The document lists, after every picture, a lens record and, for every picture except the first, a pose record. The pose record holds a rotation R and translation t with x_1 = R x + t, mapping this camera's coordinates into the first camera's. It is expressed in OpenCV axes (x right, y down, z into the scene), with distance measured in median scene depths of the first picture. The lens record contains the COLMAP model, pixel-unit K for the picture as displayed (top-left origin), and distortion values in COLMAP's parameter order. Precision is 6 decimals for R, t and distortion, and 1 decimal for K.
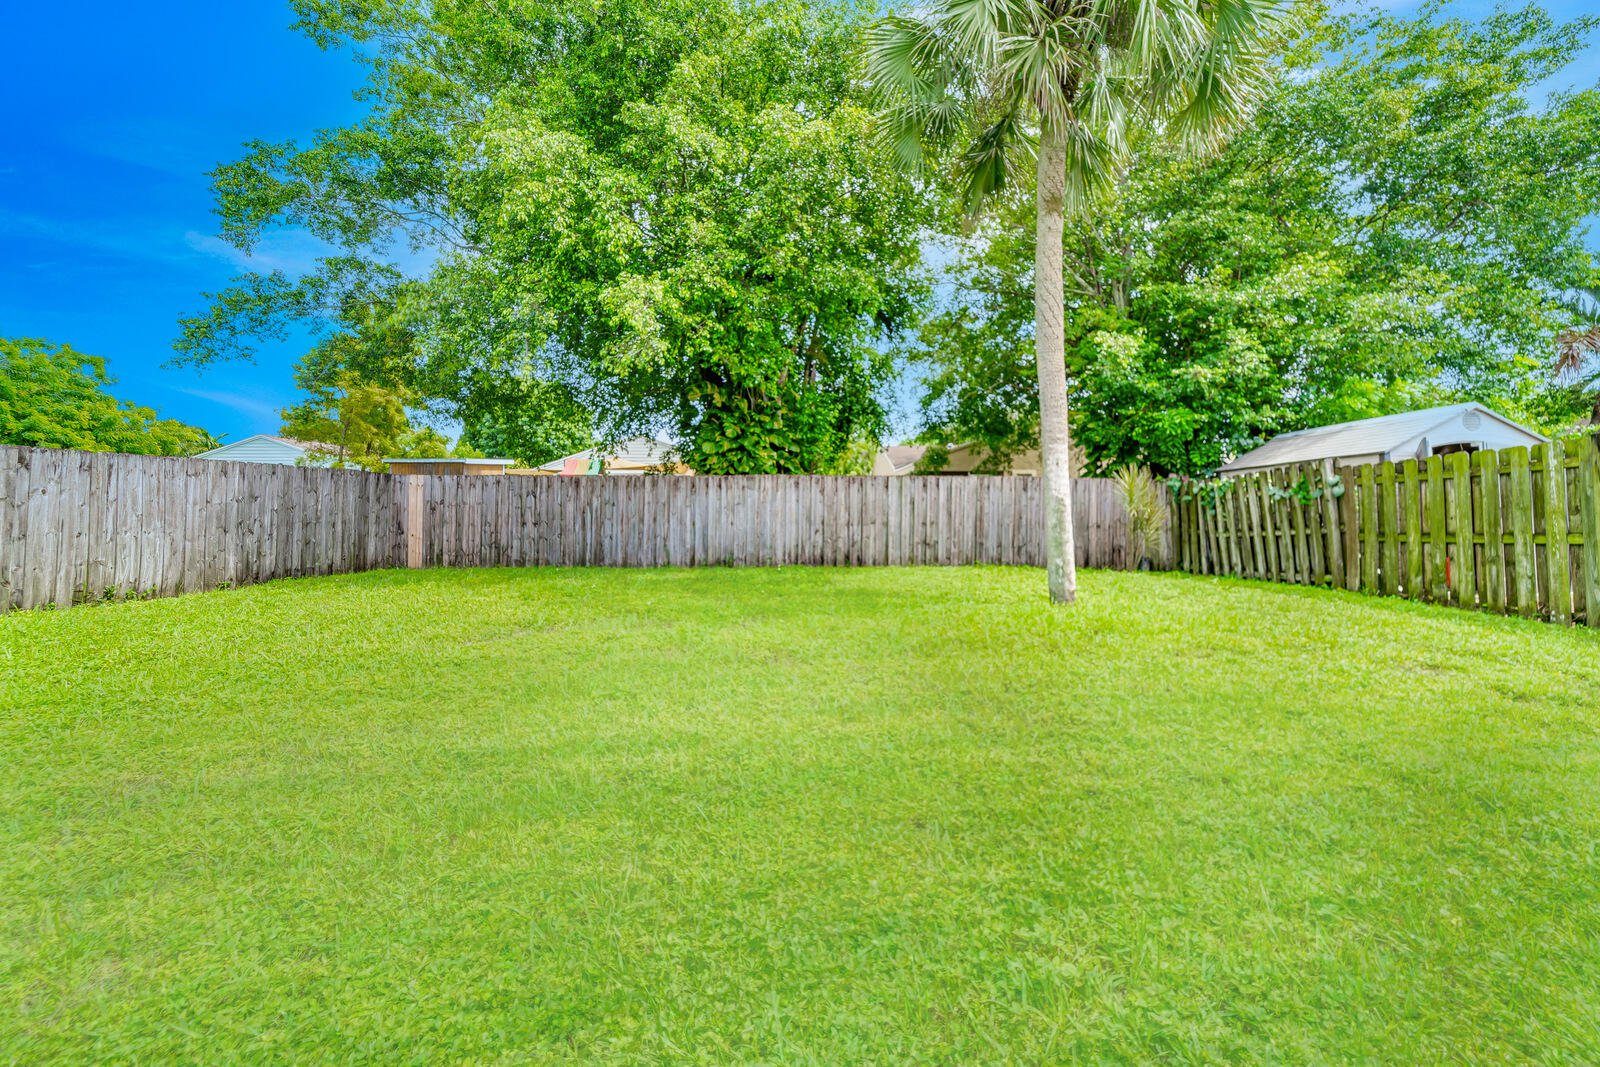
lens RADIAL K [[553.6, 0, 794.8], [0, 553.6, 518.2], [0, 0, 1]] dist [-0.001035, -0.000298]
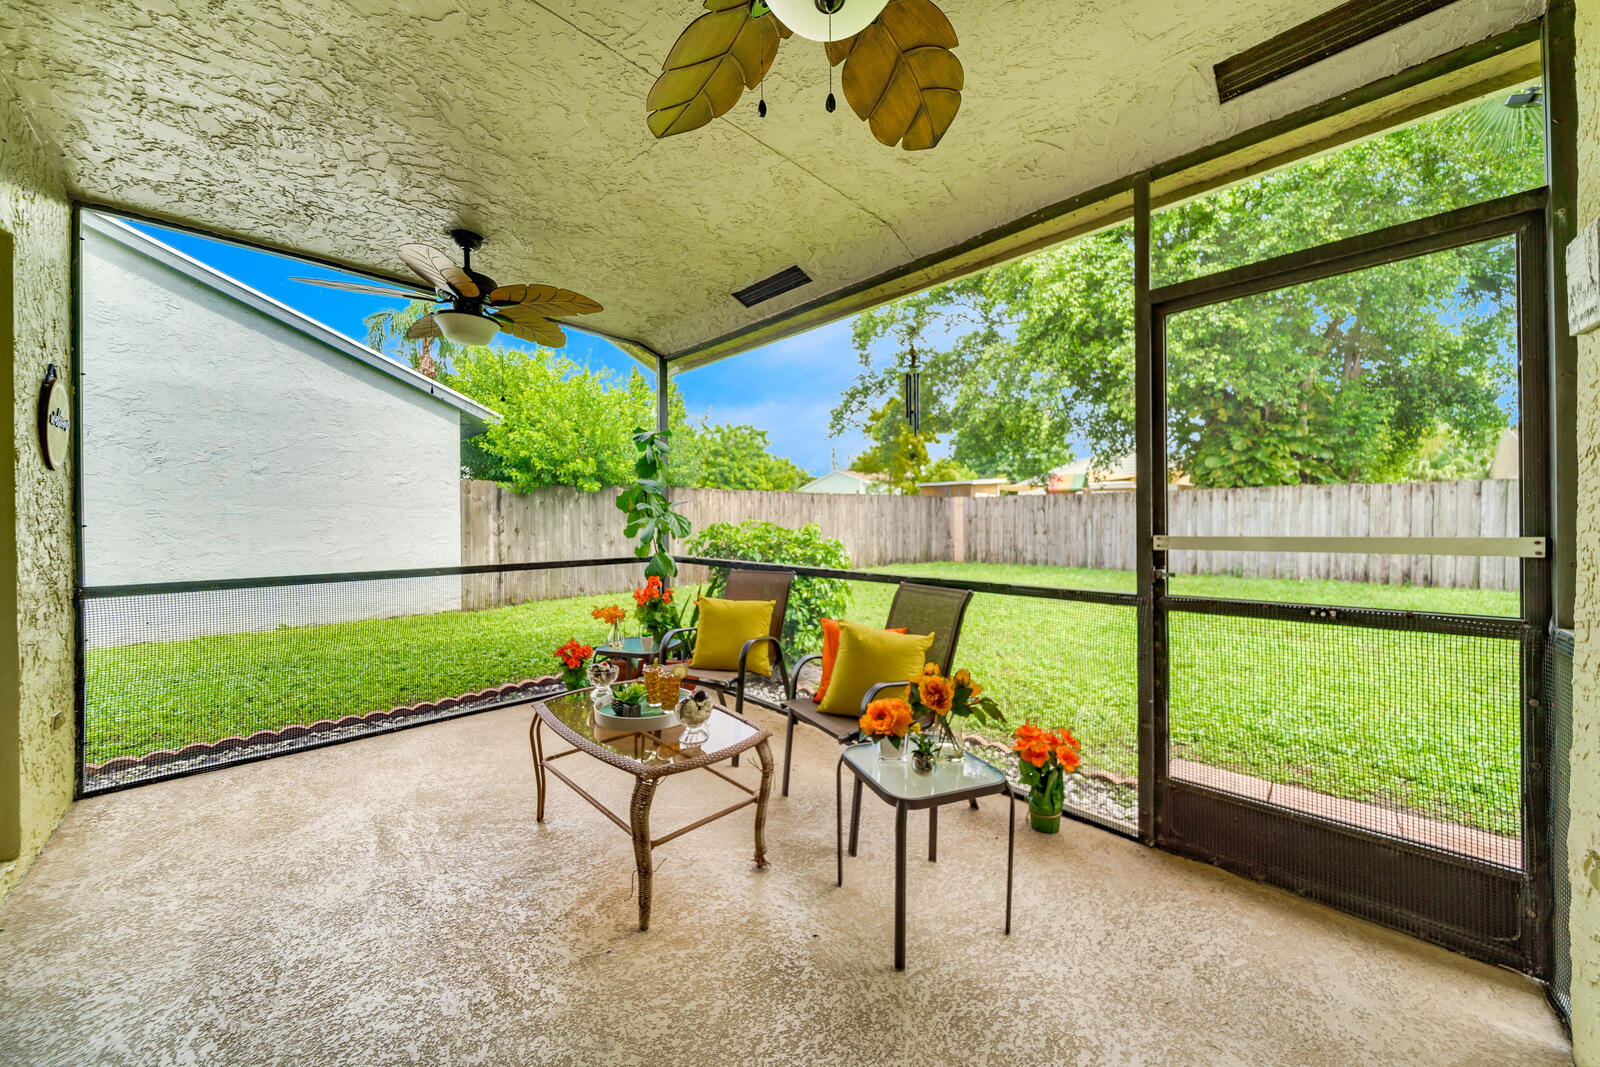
lens RADIAL K [[553.6, 0, 794.8], [0, 553.6, 518.2], [0, 0, 1]] dist [-0.001035, -0.000298]
pose [[0.705430, -0.004784, -0.708764, 0.028772], [-0.004896, 0.999920, -0.011622, -0.005453], [0.708763, 0.011669, 0.705350, -0.298584]]
